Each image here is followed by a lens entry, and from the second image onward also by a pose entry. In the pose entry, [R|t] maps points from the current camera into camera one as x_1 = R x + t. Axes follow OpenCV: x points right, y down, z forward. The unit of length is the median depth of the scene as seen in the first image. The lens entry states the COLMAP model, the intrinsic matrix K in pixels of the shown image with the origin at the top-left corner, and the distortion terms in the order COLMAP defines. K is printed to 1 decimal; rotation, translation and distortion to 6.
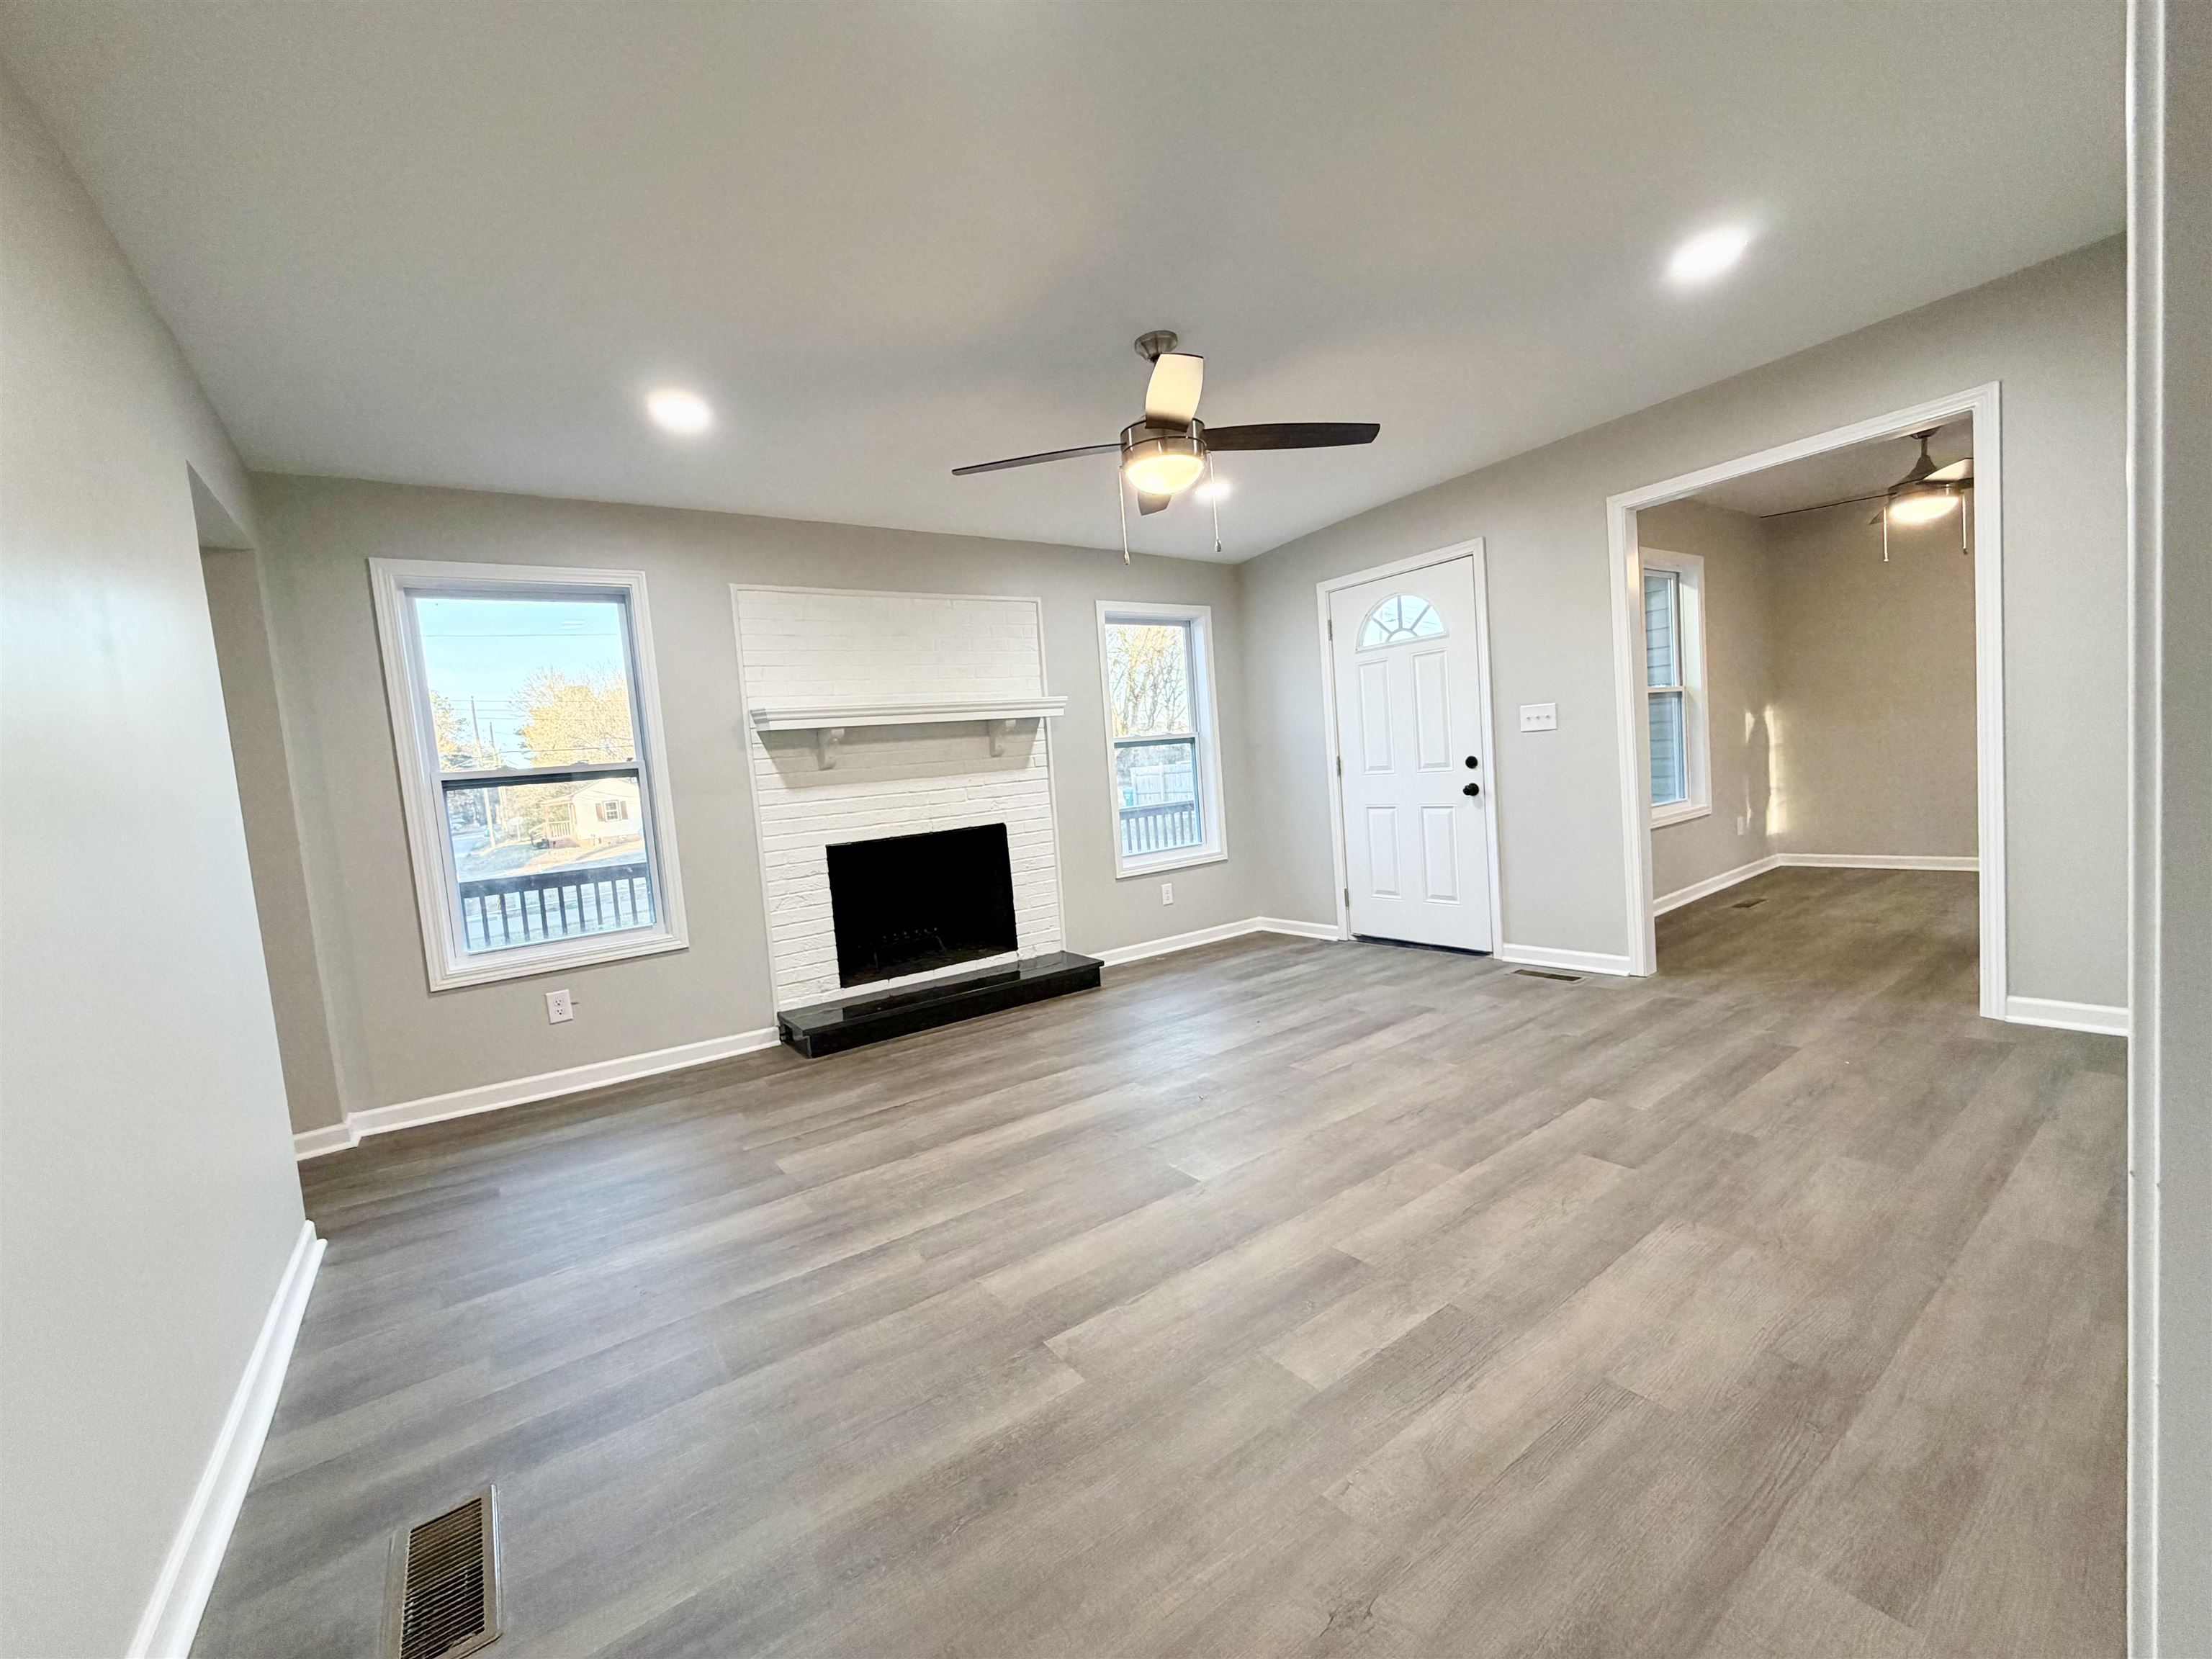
lens RADIAL K [[876.0, 0, 1094.6], [0, 876.0, 827.5], [0, 0, 1]] dist [-0.003476, -0.000280]
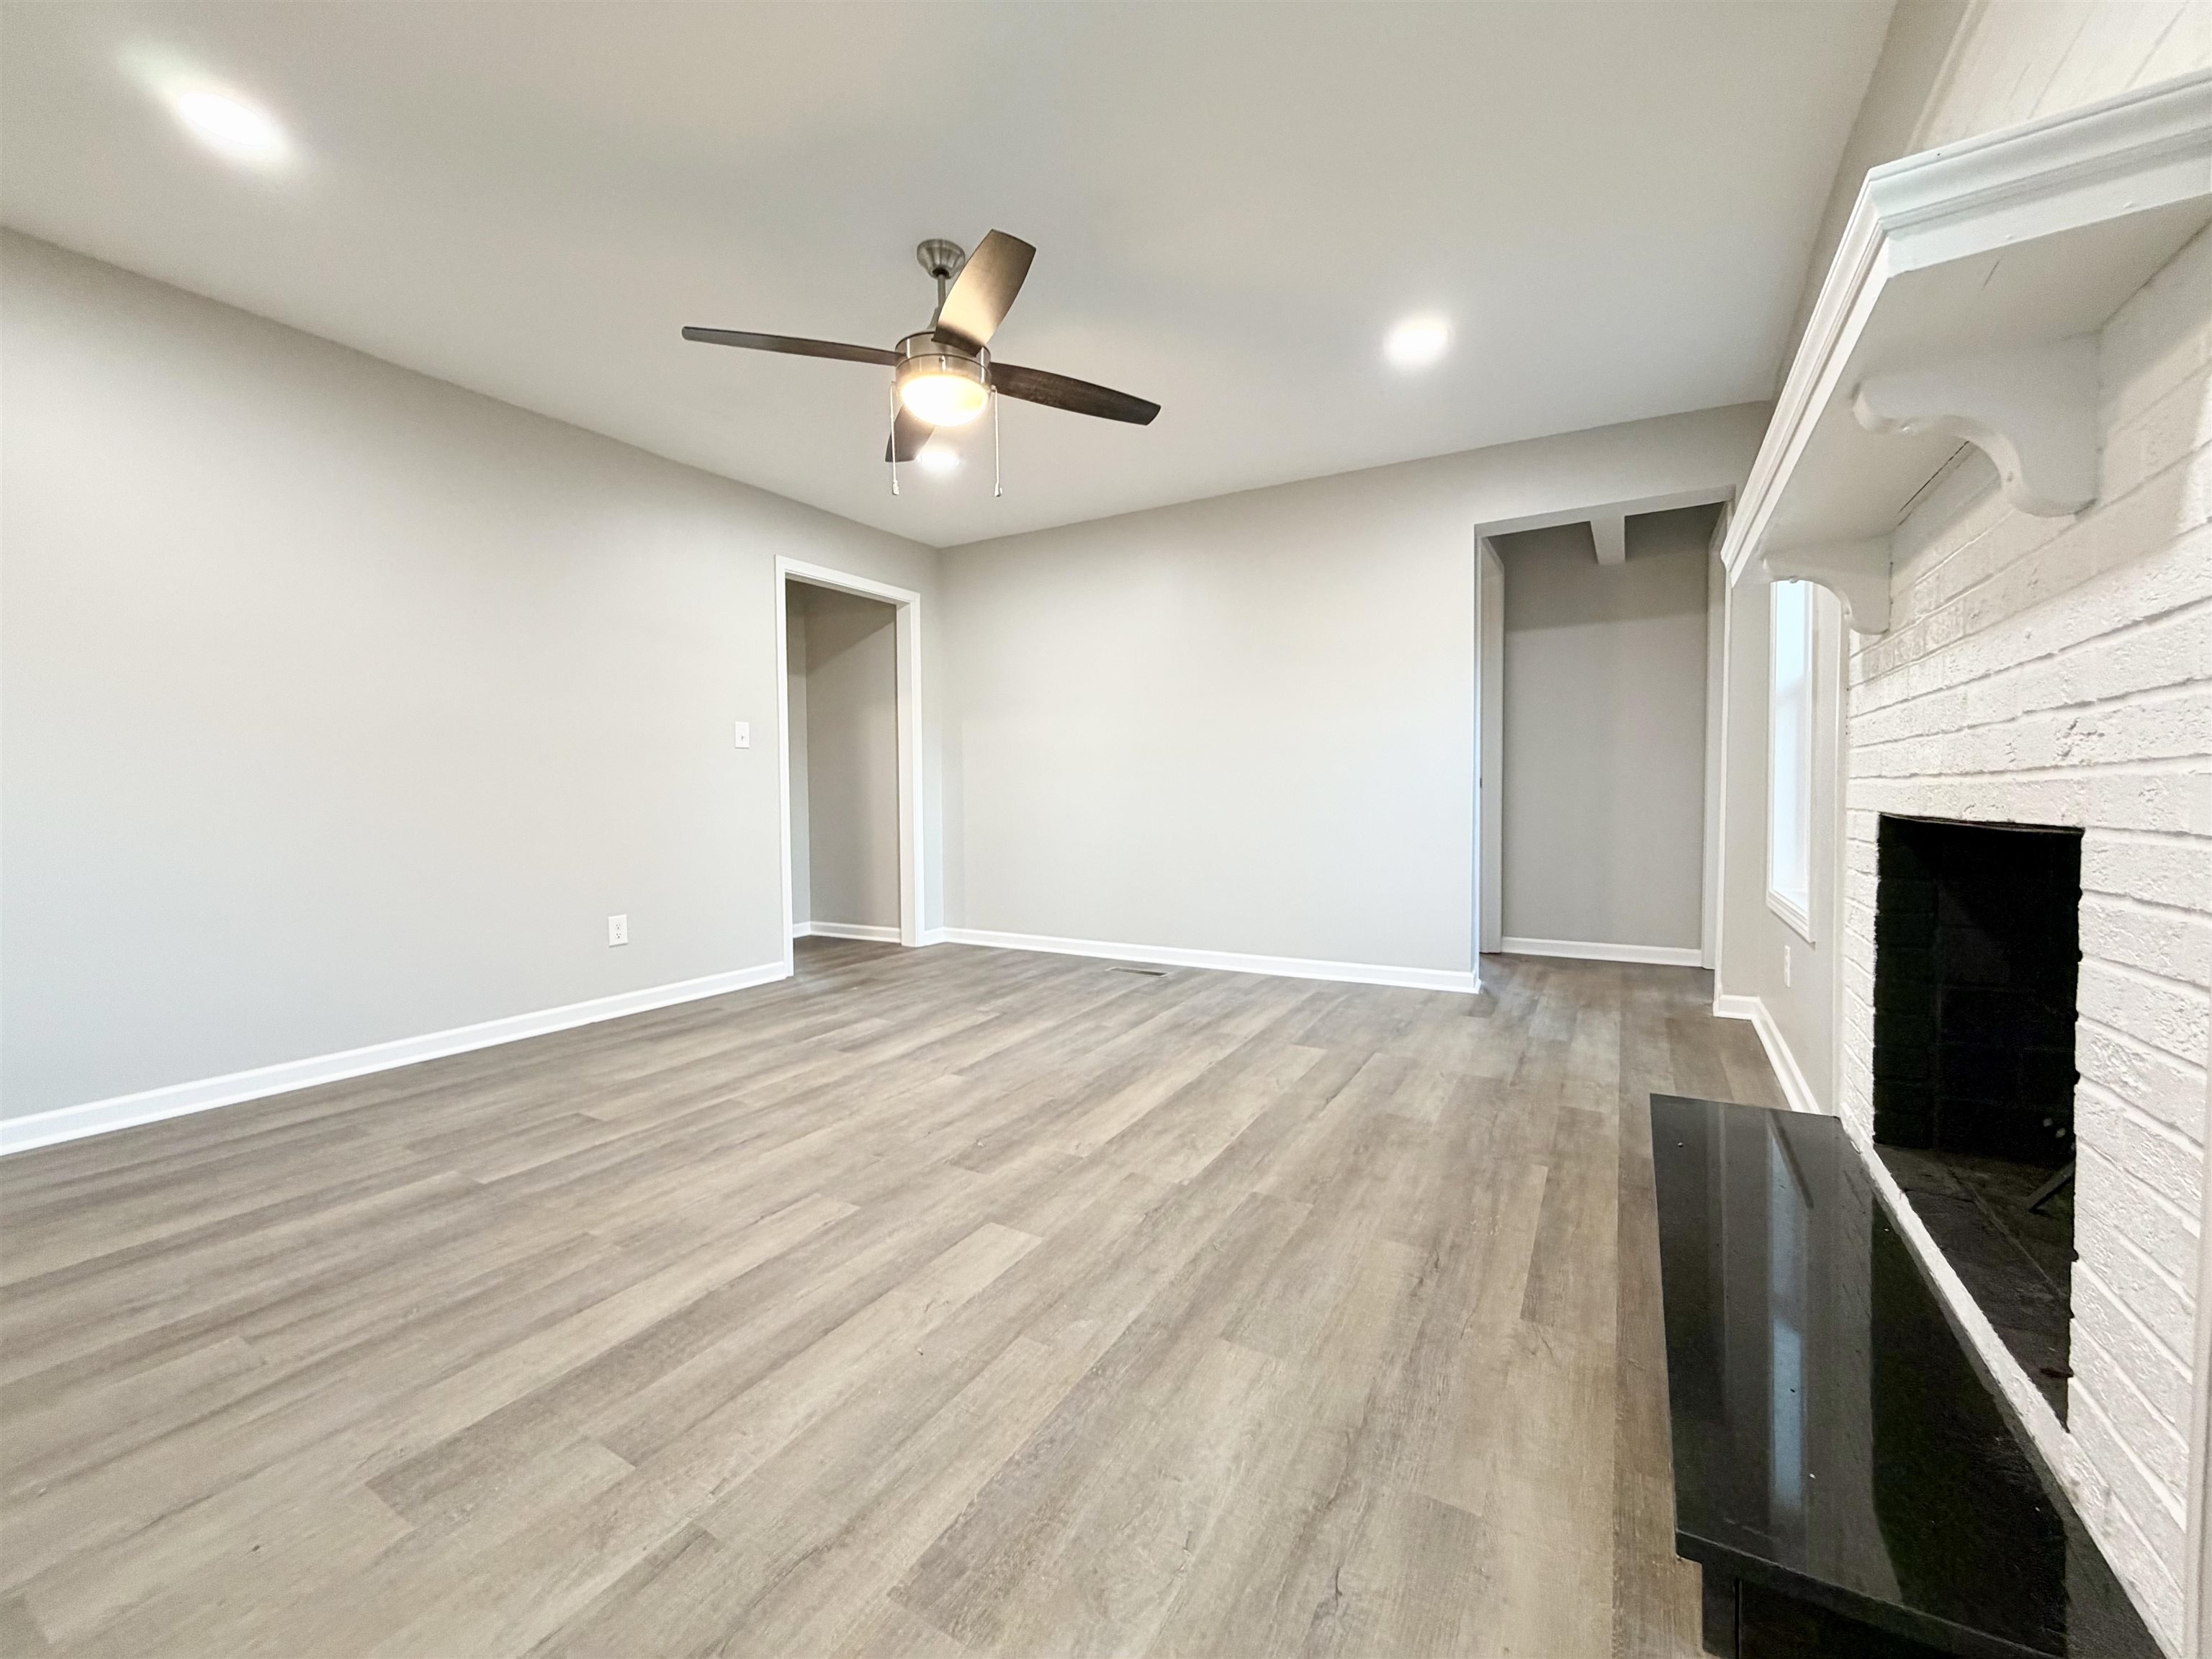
lens RADIAL K [[876.0, 0, 1094.6], [0, 876.0, 827.5], [0, 0, 1]] dist [-0.003476, -0.000280]
pose [[-0.911315, 0.111326, -0.396373, 0.299947], [0.061280, 0.988702, 0.136797, -0.074458], [0.407124, 0.100376, -0.907841, 1.680540]]
